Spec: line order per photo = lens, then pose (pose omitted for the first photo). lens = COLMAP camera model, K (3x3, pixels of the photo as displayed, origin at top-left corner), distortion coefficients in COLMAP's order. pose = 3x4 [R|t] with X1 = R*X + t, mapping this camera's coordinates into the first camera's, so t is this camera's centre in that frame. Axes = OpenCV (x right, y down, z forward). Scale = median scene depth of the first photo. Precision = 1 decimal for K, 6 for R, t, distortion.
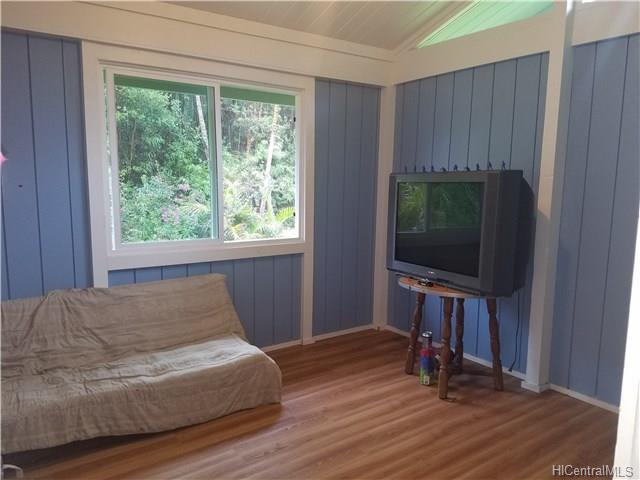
lens RADIAL K [[474.8, 0, 320.0], [0, 474.8, 240.0], [0, 0, 1]] dist [0.000532, -0.138887]
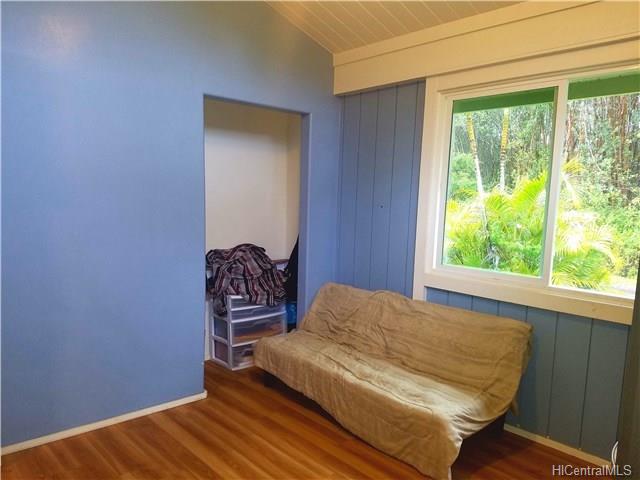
lens RADIAL K [[458.2, 0, 320.0], [0, 458.2, 240.0], [0, 0, 1]] dist [-0.042568, -0.000839]
pose [[0.097967, 0.081653, -0.991834, 0.597383], [-0.159385, 0.985051, 0.065352, -0.072713], [0.982344, 0.151681, 0.109517, 0.683644]]
